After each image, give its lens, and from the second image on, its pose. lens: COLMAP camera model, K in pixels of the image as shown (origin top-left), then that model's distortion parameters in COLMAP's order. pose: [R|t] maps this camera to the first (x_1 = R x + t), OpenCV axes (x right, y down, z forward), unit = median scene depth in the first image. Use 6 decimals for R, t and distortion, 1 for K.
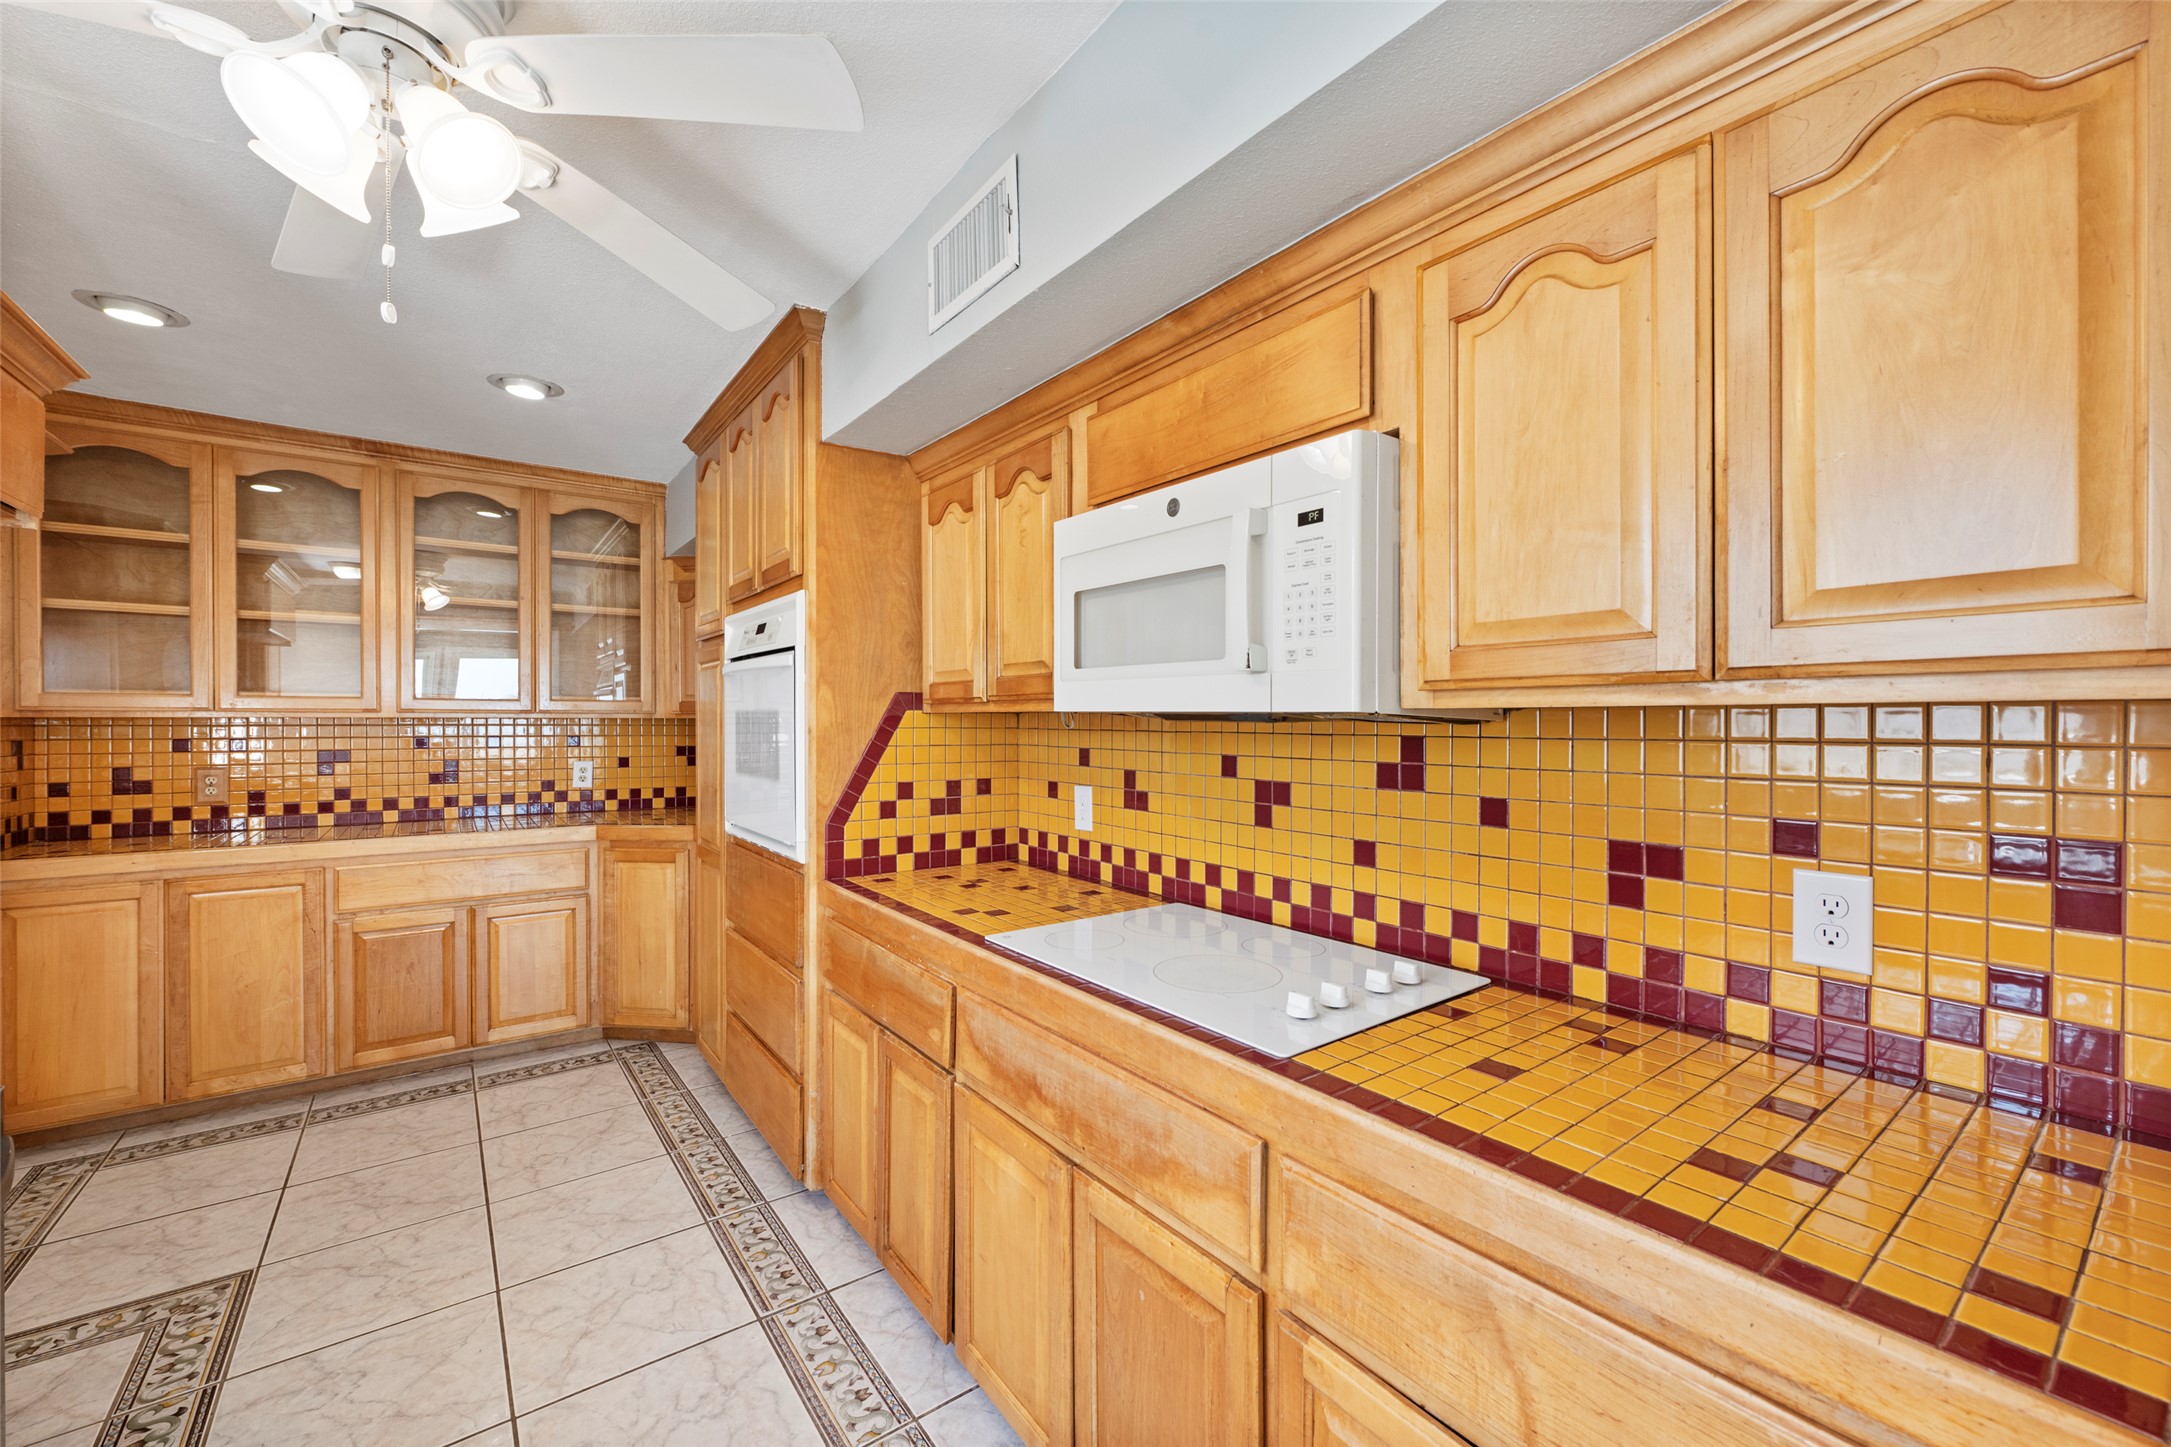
lens RADIAL K [[861.6, 0, 1089.4], [0, 861.6, 726.9], [0, 0, 1]] dist [0.000766, -0.000550]
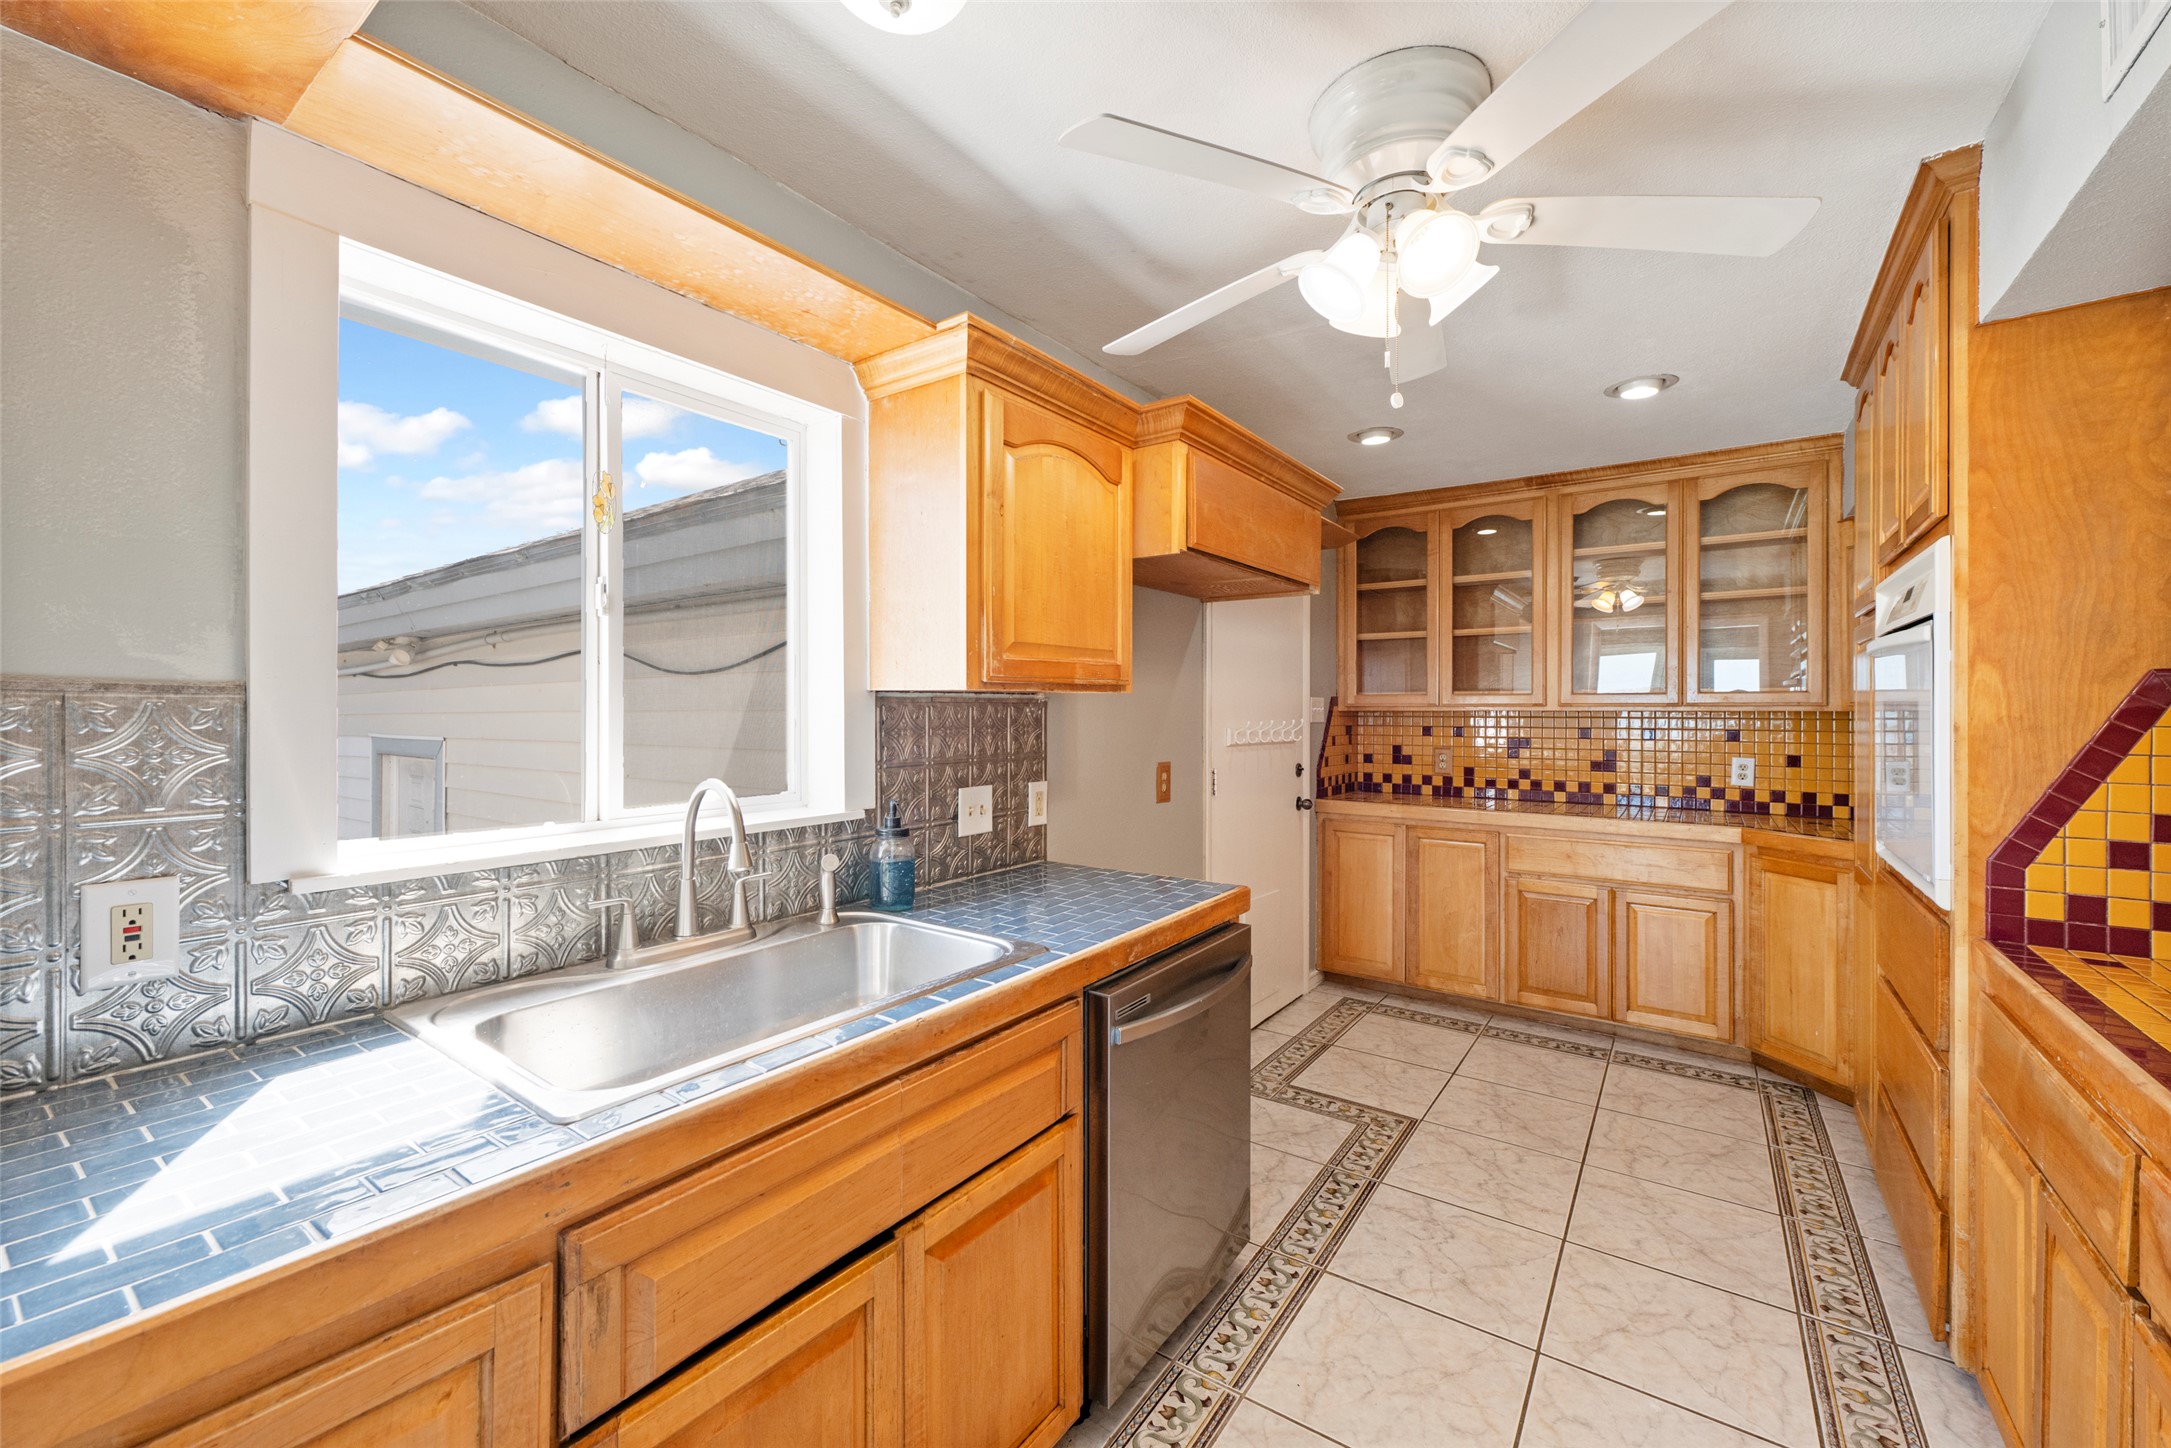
lens RADIAL K [[861.6, 0, 1087.9], [0, 861.6, 708.6], [0, 0, 1]] dist [0.000766, -0.000550]
pose [[0.302791, -0.003330, -0.953051, 0.119548], [-0.009644, 0.999932, -0.006558, -0.000282], [0.953008, 0.011177, 0.302739, 0.067764]]
